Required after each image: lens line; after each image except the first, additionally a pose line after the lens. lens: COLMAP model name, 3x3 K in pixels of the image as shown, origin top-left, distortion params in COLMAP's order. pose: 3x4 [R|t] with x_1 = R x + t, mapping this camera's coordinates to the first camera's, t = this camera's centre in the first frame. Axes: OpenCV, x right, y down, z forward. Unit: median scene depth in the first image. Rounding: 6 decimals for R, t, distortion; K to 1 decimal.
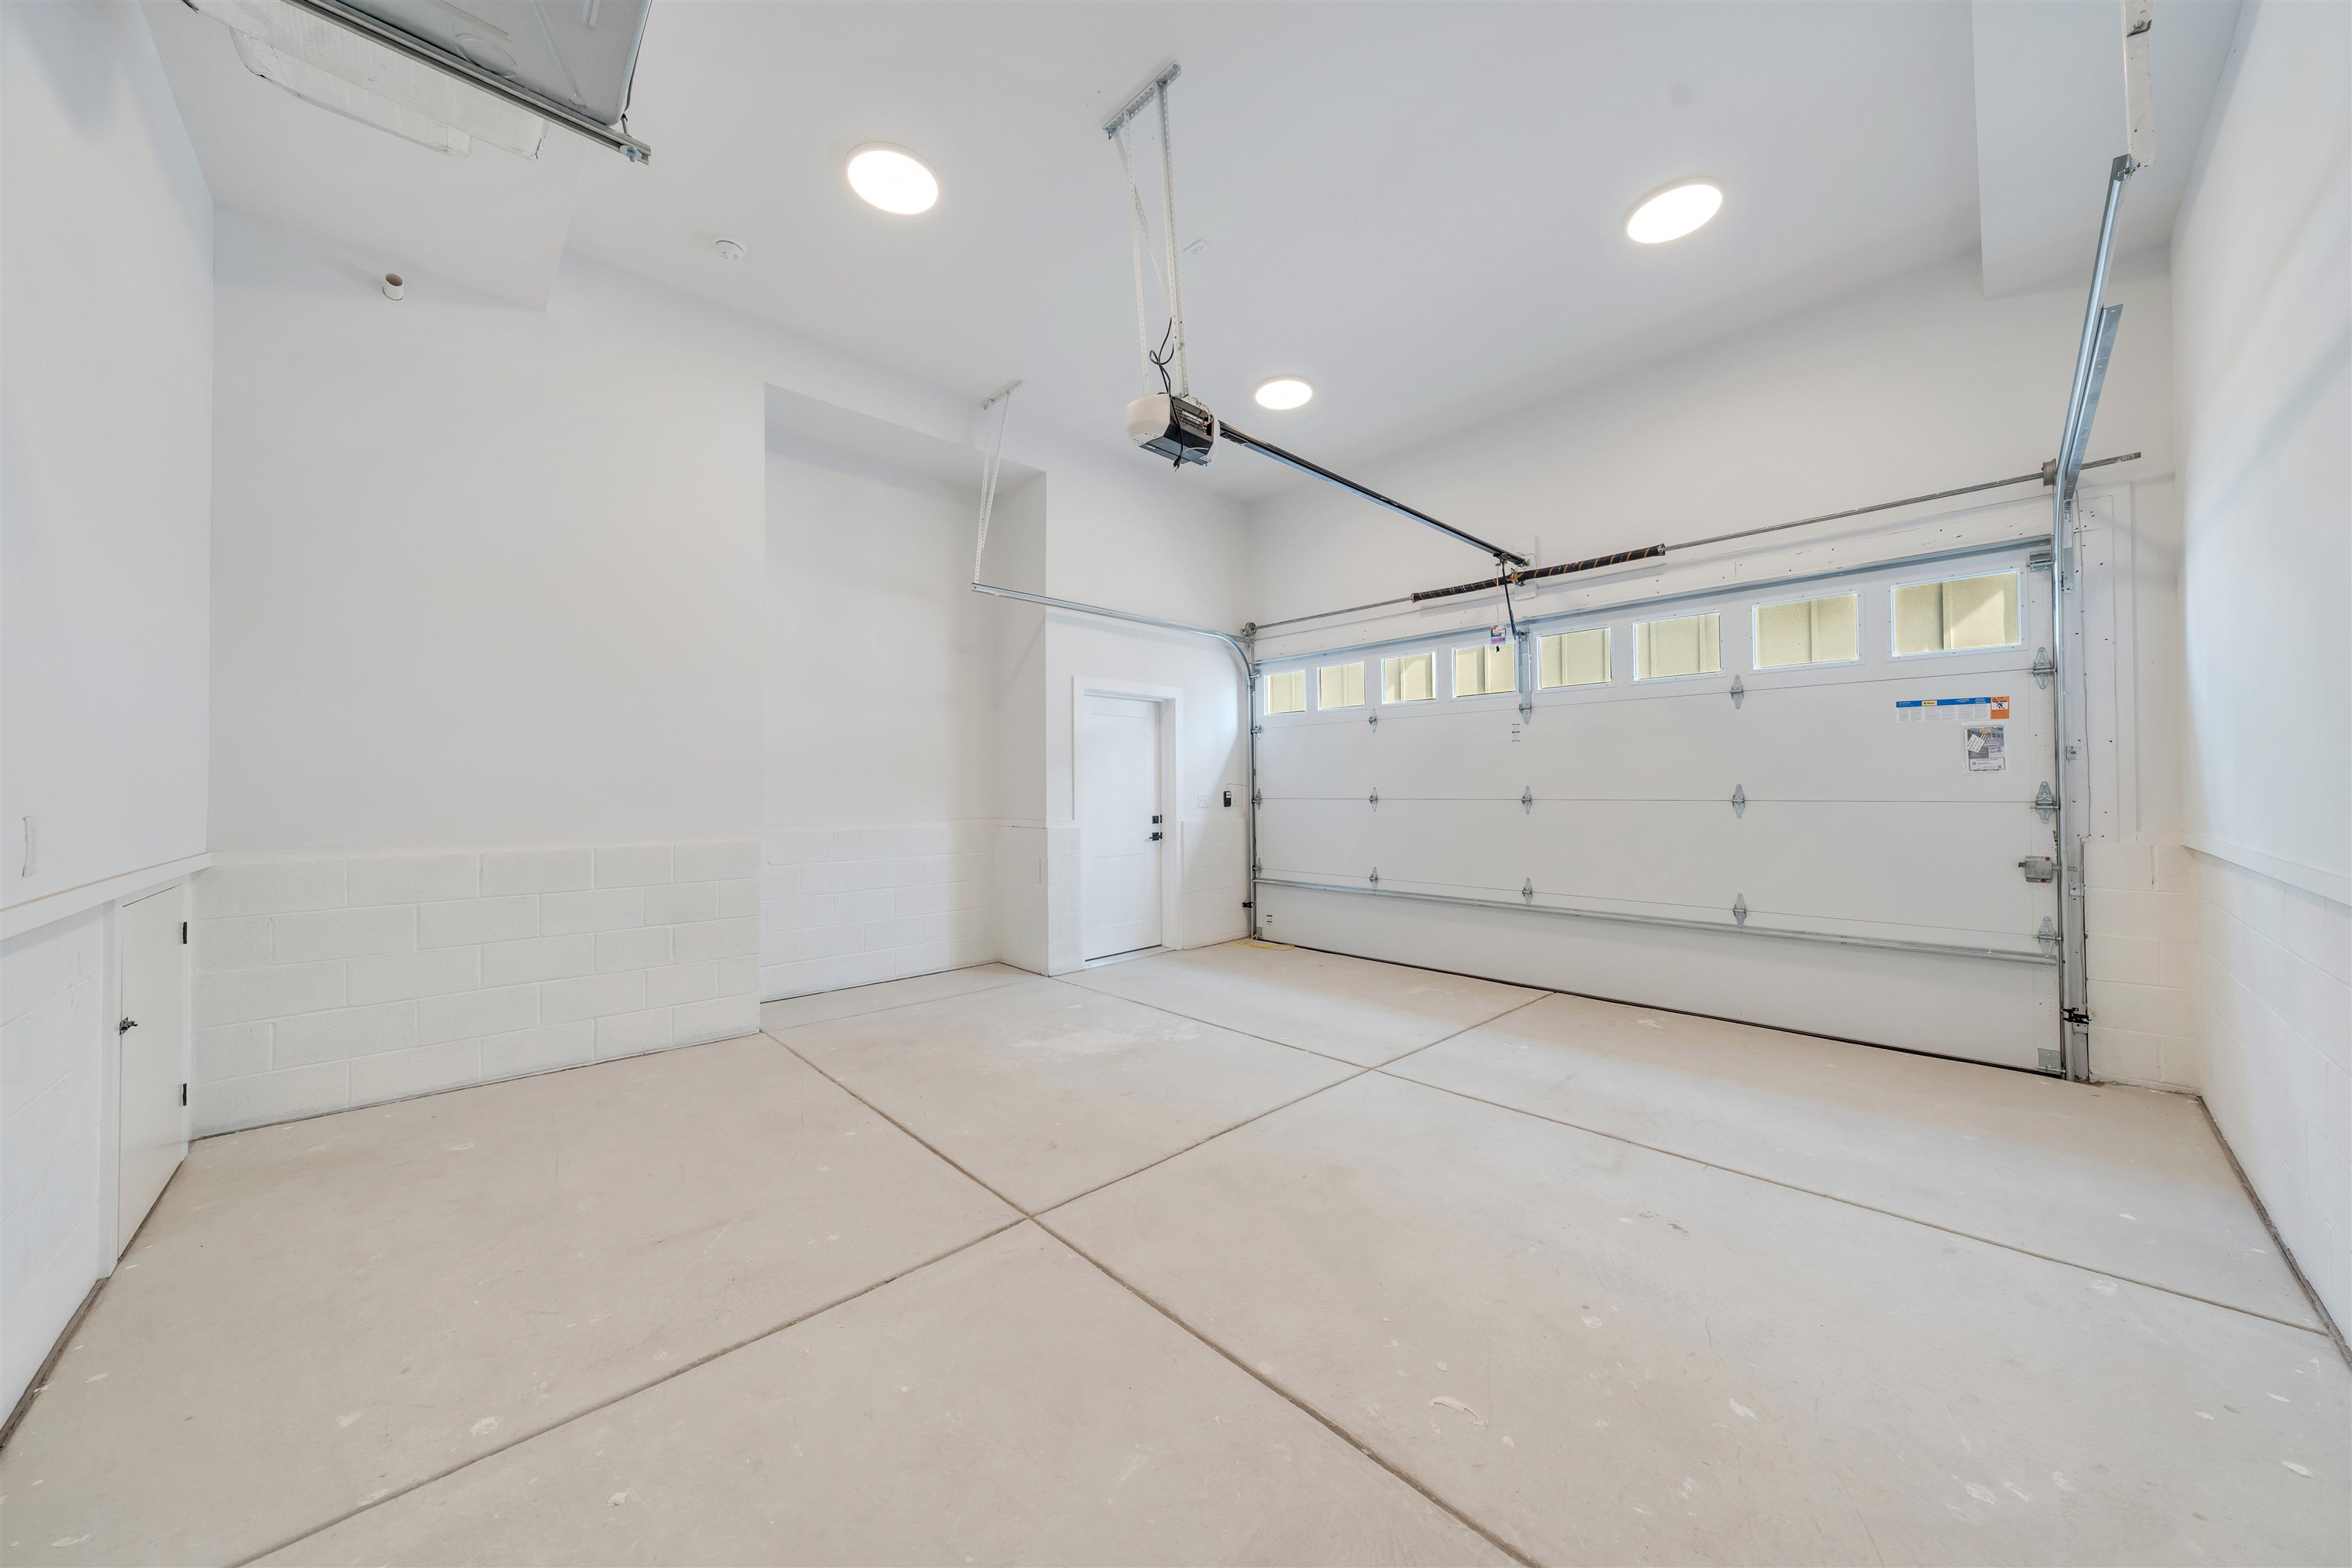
lens RADIAL K [[790.6, 0, 1175.2], [0, 790.6, 781.5], [0, 0, 1]] dist [-0.000070, -0.000016]
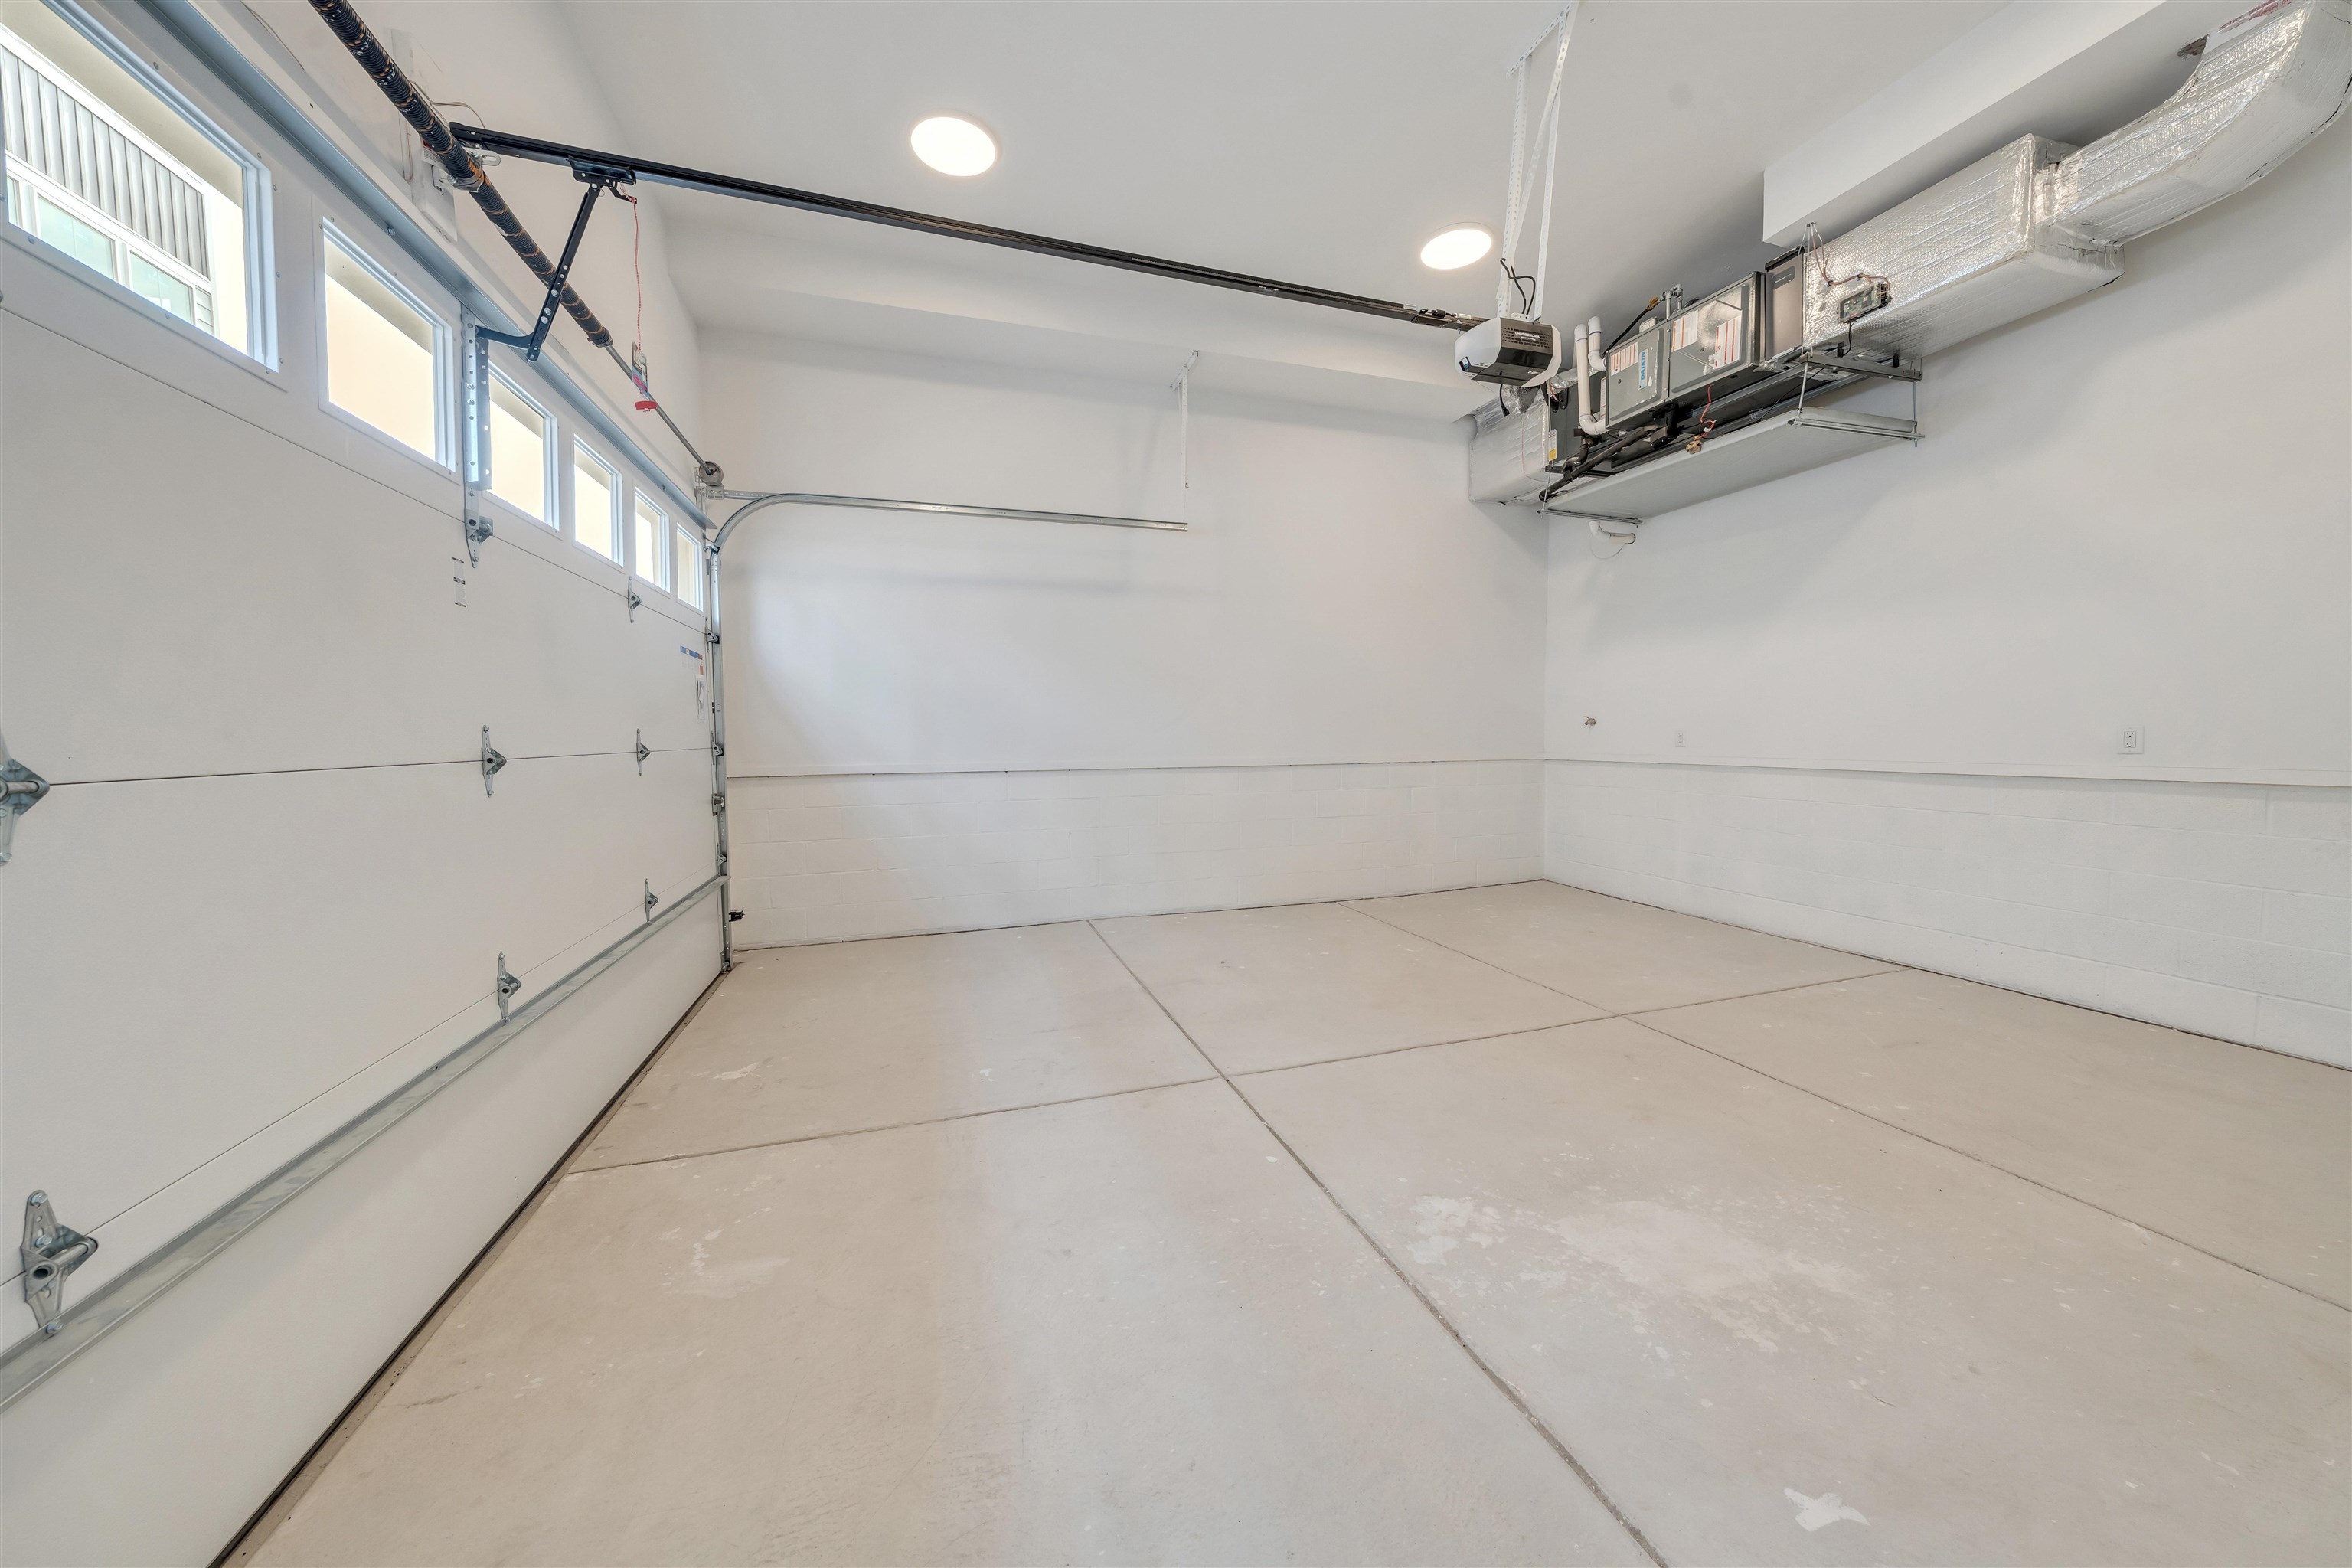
lens RADIAL K [[790.6, 0, 1173.6], [0, 790.6, 782.5], [0, 0, 1]] dist [-0.000070, -0.000016]
pose [[-0.896649, -0.009484, 0.442640, -0.050606], [0.013996, 0.998664, 0.049750, 0.023567], [-0.442520, 0.050803, -0.895318, 1.493610]]
